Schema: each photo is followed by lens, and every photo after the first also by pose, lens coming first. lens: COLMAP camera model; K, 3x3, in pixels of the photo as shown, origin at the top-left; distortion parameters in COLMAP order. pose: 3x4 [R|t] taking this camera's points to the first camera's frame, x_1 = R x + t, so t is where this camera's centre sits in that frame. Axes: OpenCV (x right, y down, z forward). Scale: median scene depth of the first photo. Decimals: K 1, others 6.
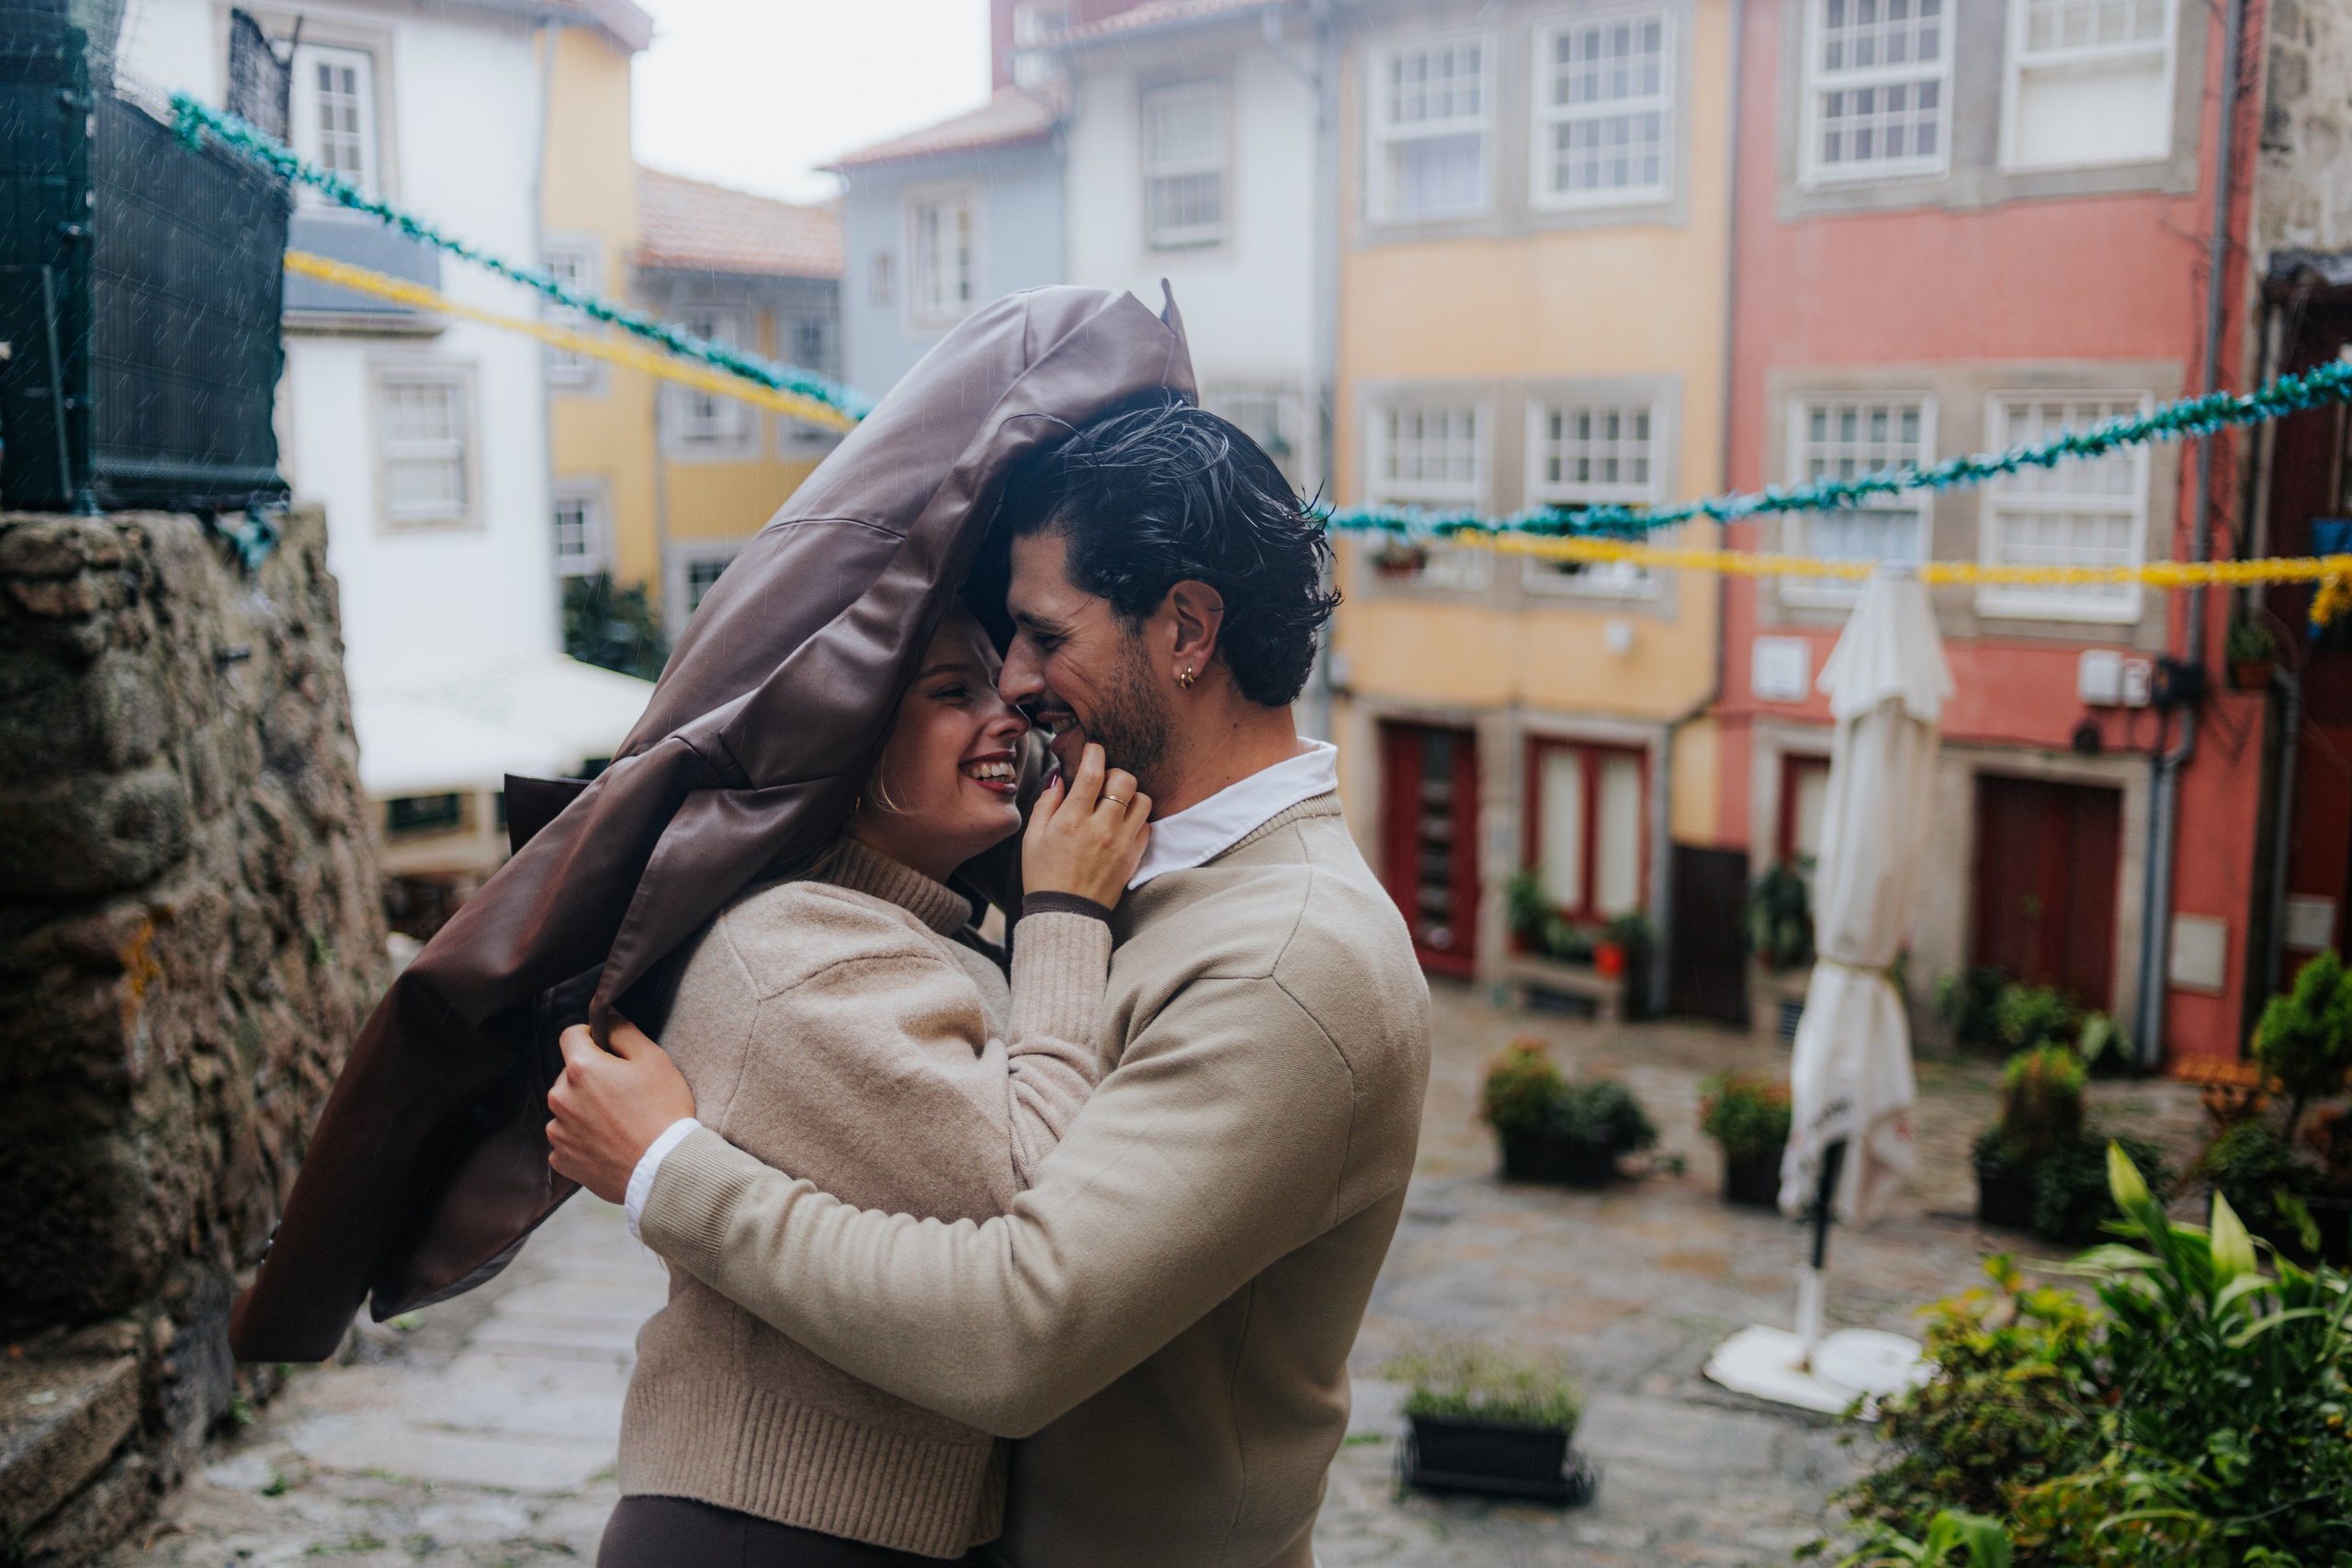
lens RADIAL K [[2324.7, 0, 1174.4], [0, 2324.7, 802.4], [0, 0, 1]] dist [0.002839, 0.006125]
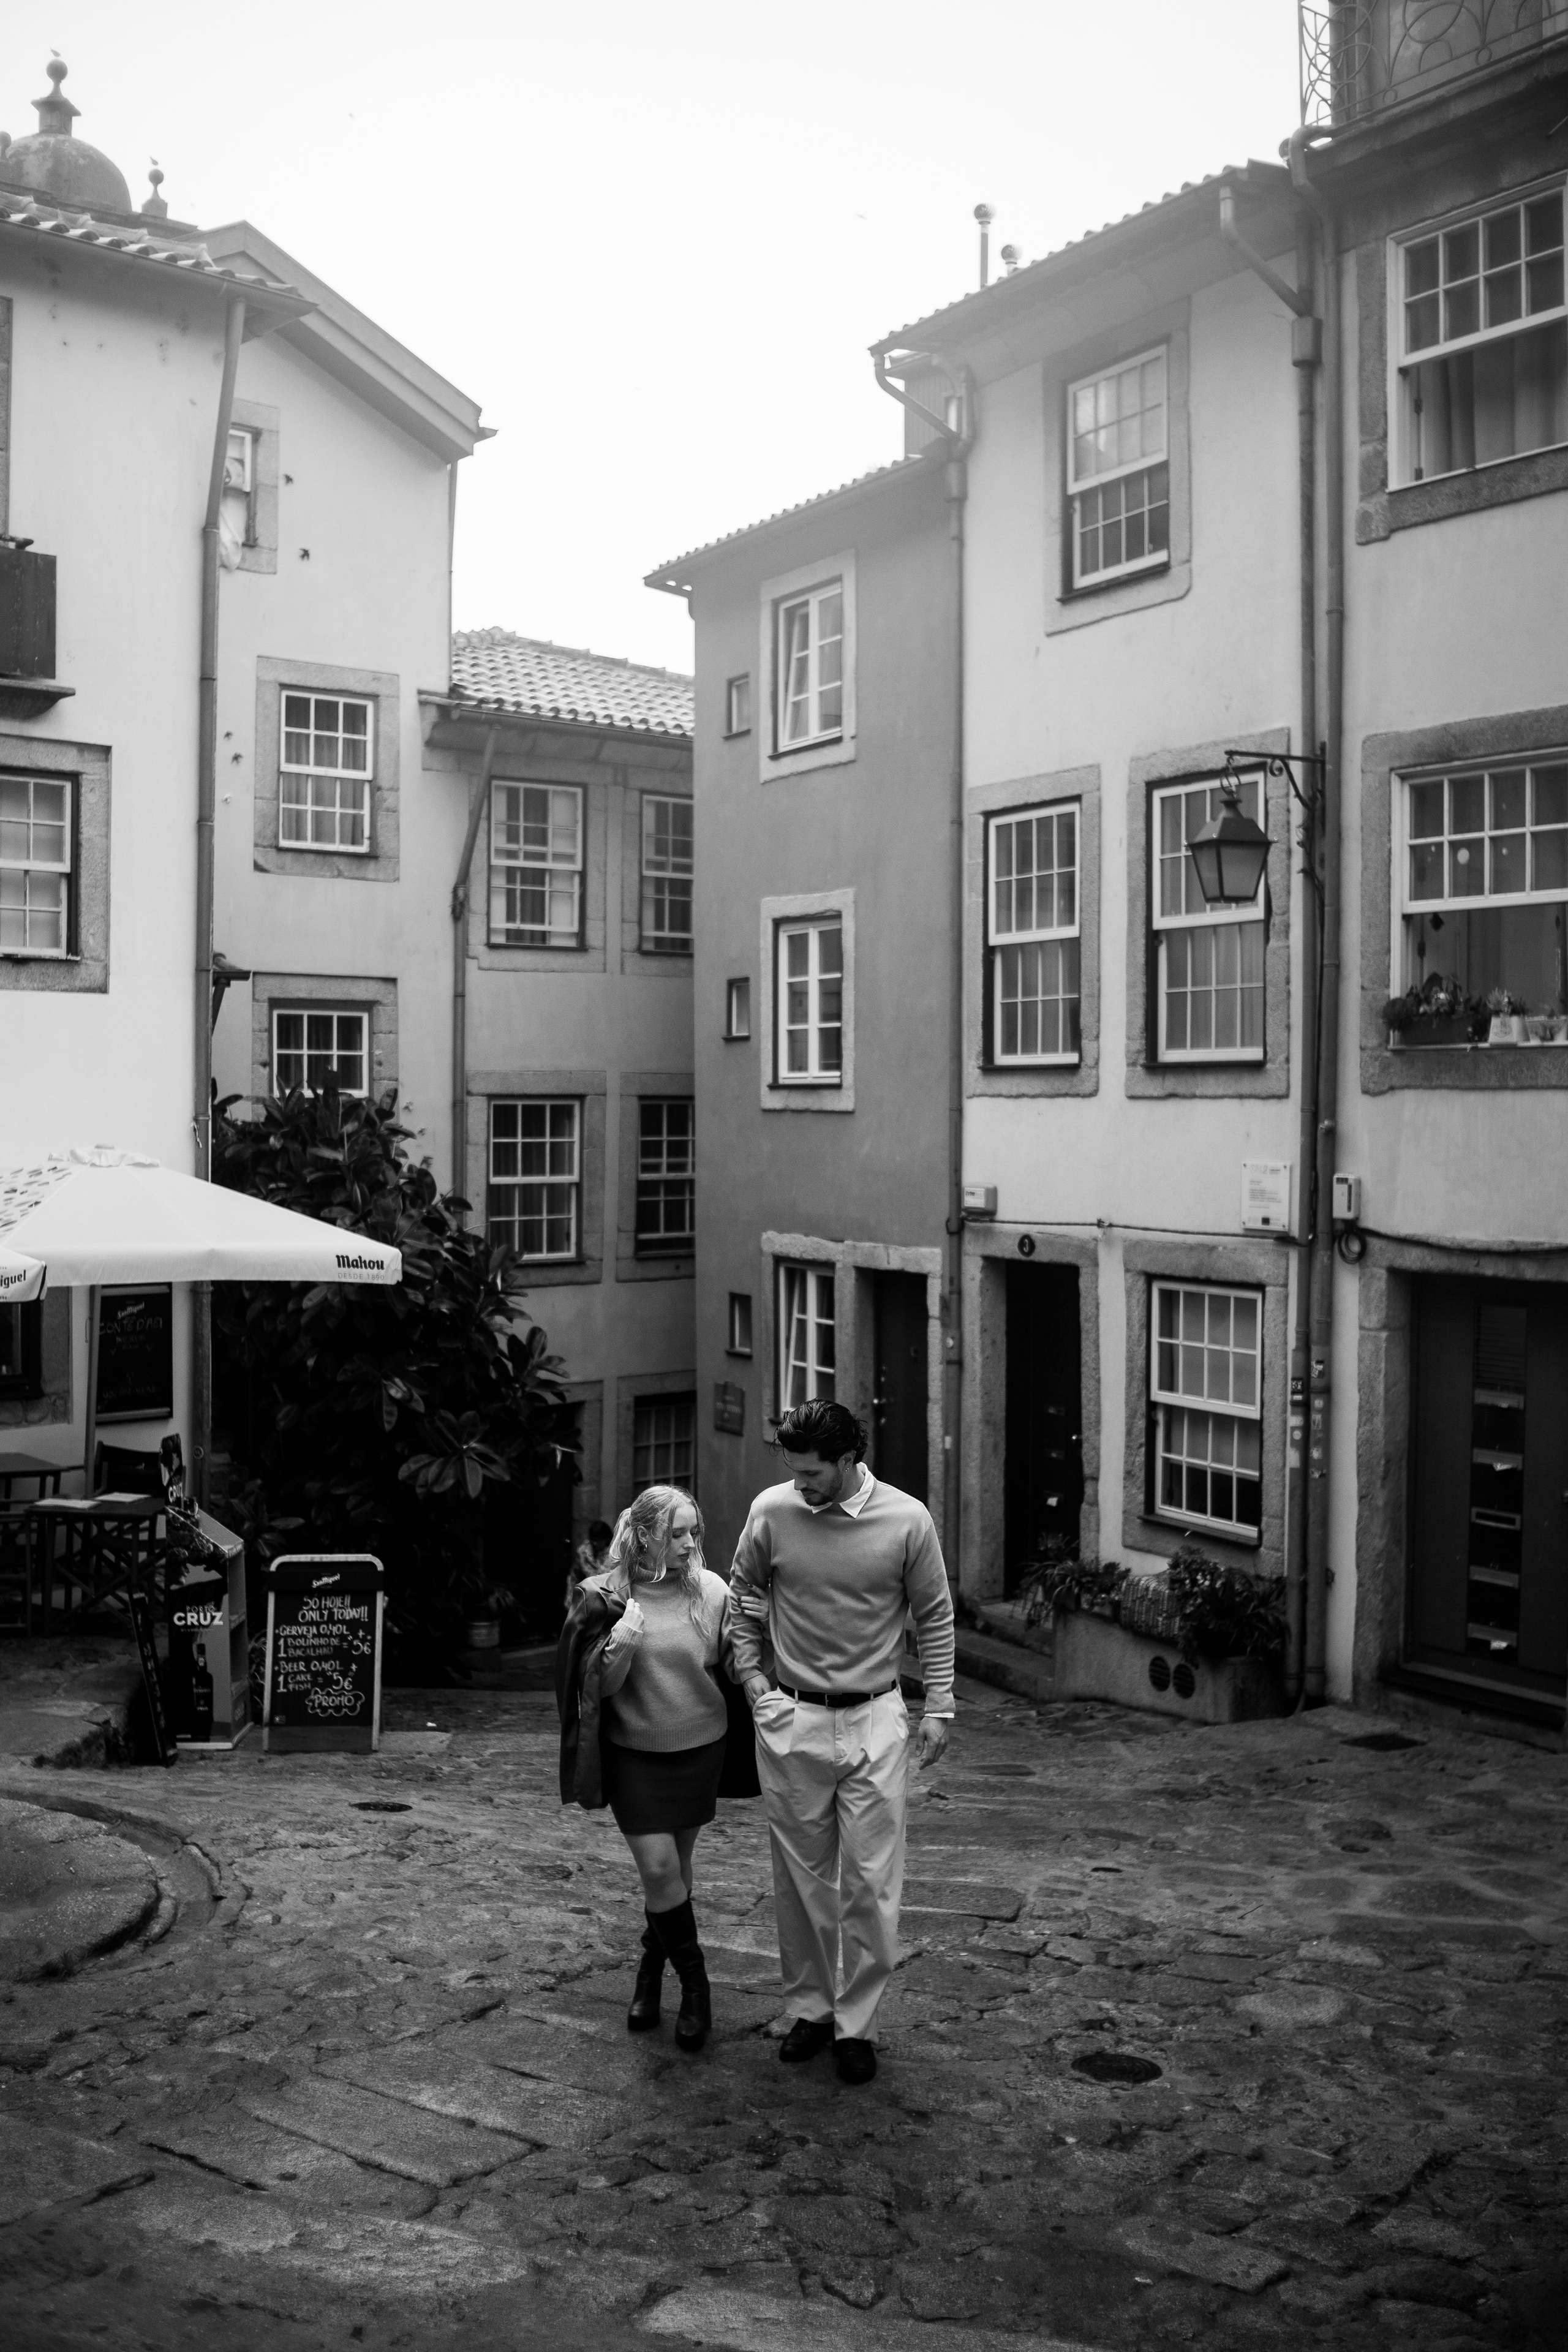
lens RADIAL K [[2357.3, 0, 773.2], [0, 2357.3, 1171.9], [0, 0, 1]] dist [-0.136105, 0.069017]
pose [[0.981477, 0.014549, -0.191028, 0.124826], [-0.039296, 0.991200, -0.126405, 0.064662], [0.187508, 0.131570, 0.973412, 1.080741]]
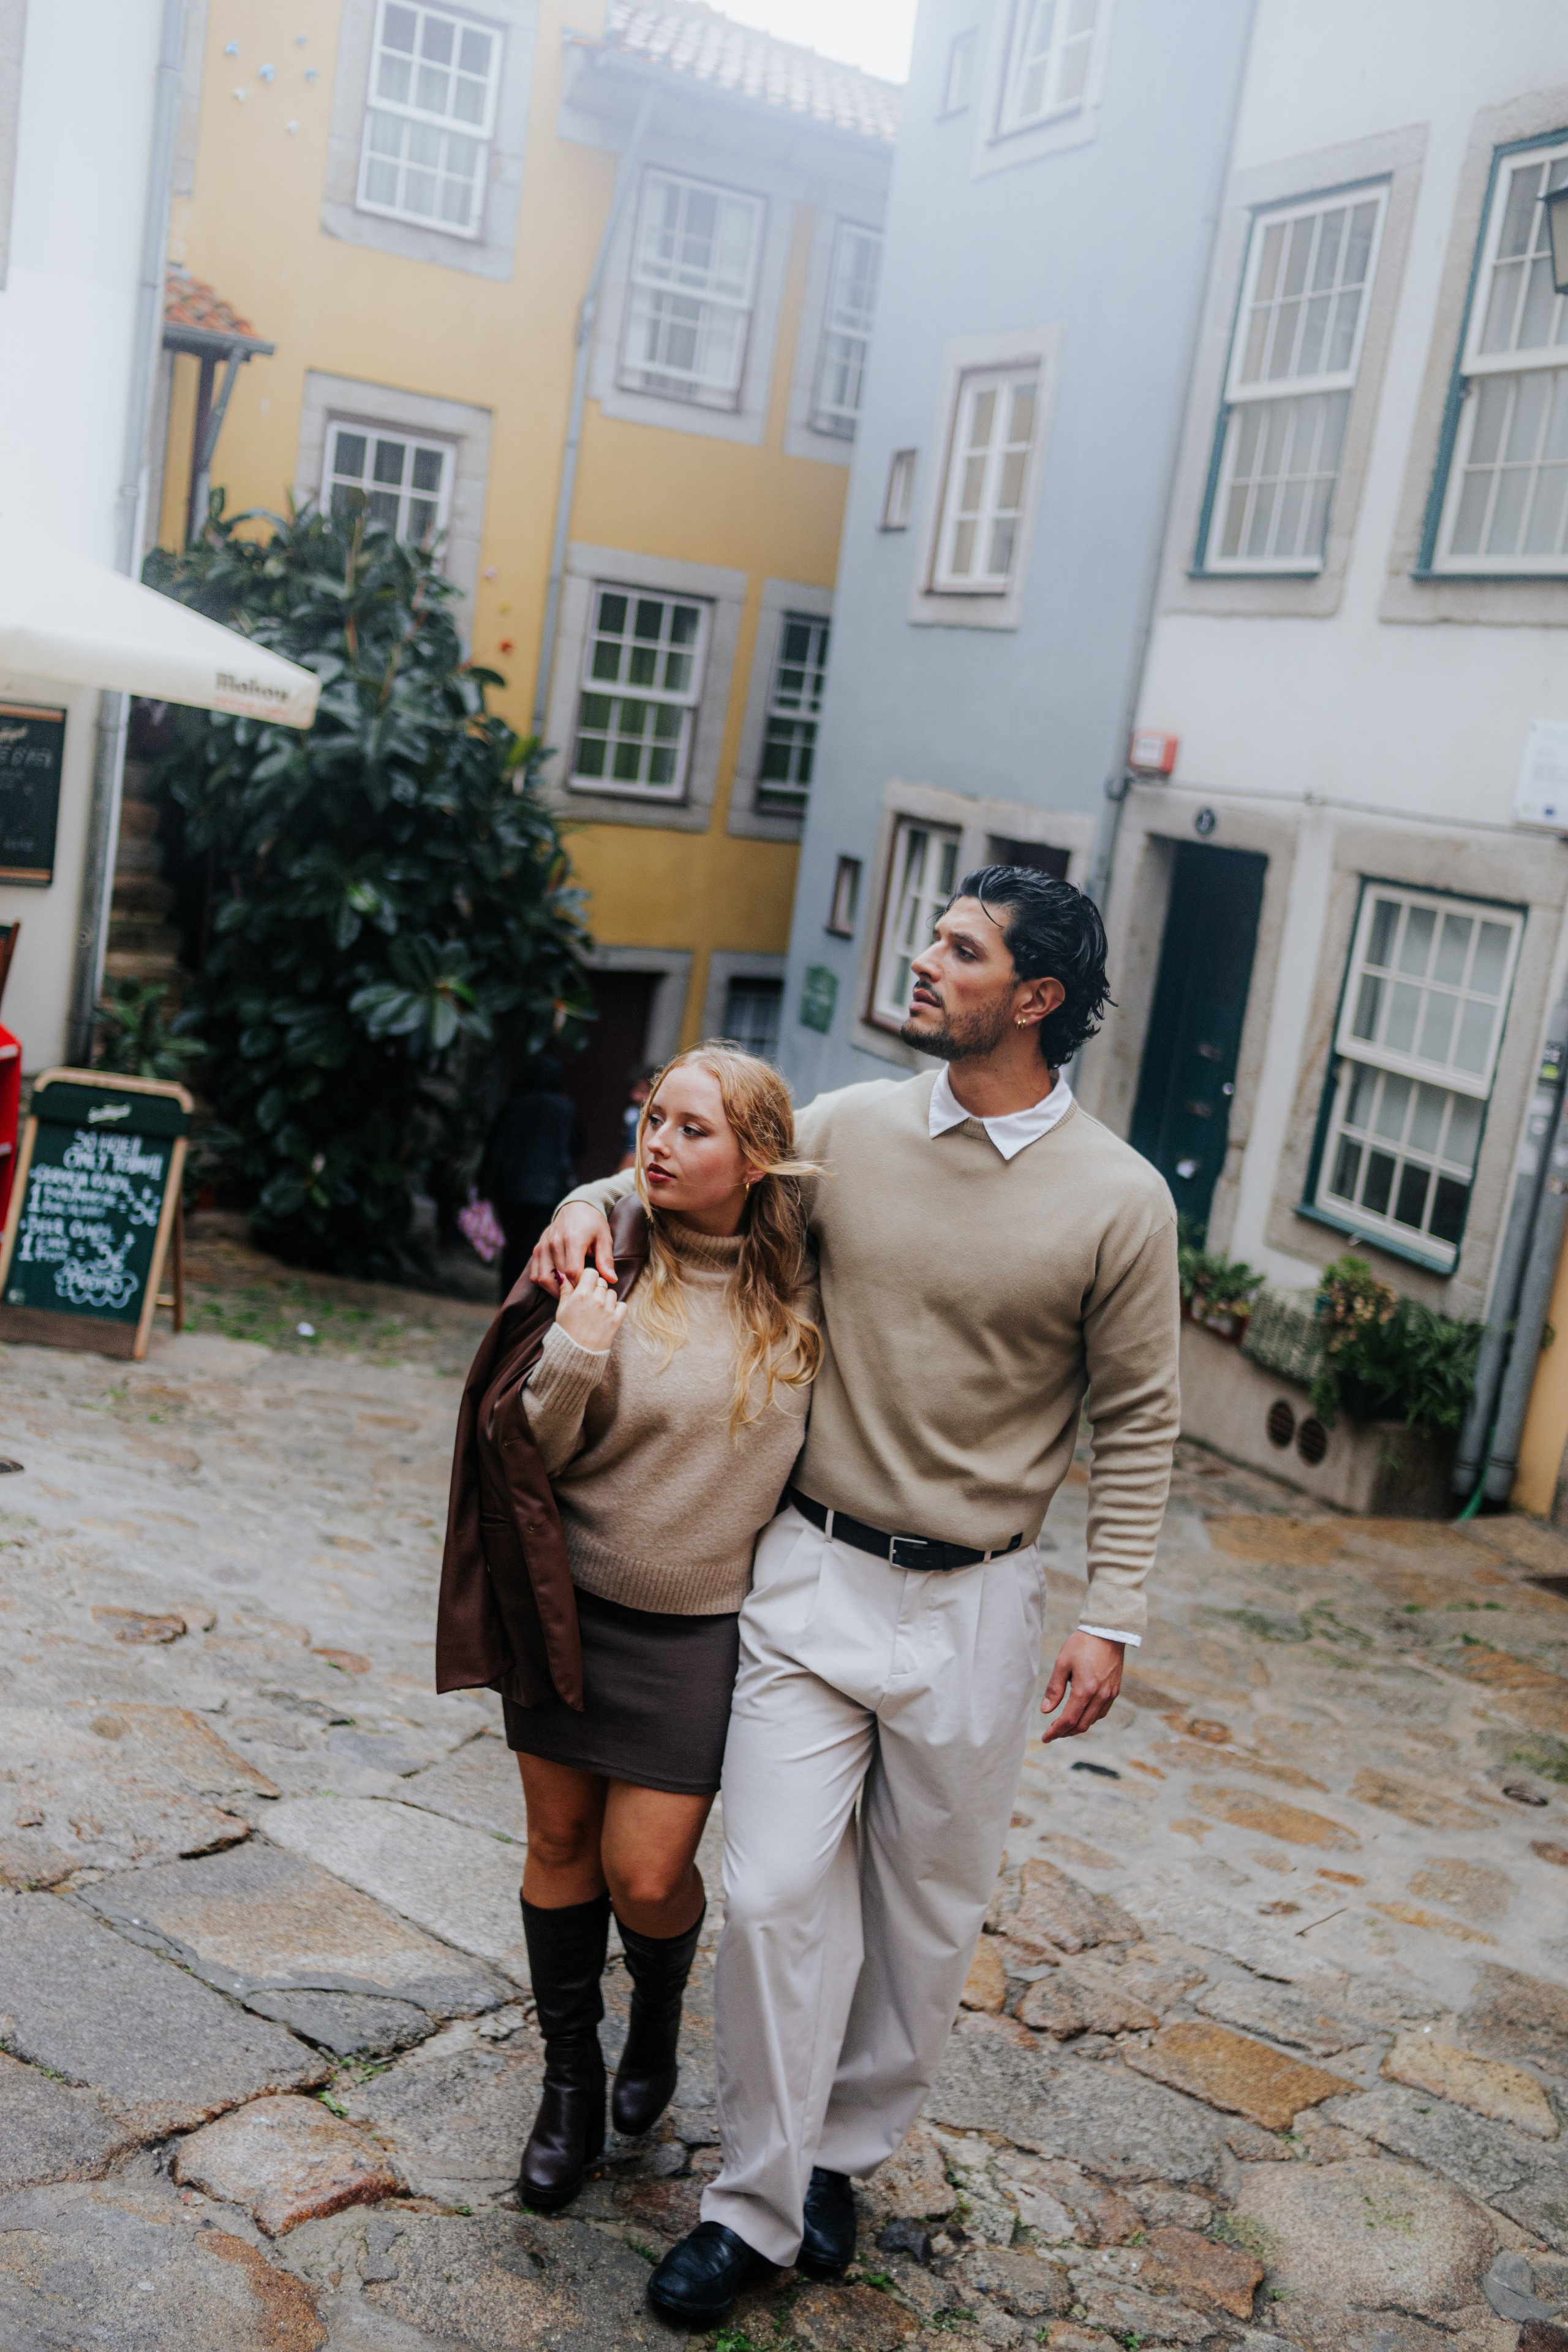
lens RADIAL K [[2273.0, 0, 785.1], [0, 2273.0, 1170.5], [0, 0, 1]] dist [-0.001918, 0.016349]
pose [[0.943116, 0.194053, -0.269955, 0.134574], [-0.190585, 0.980885, 0.039266, 0.075202], [0.272415, 0.014417, 0.962072, 1.757905]]
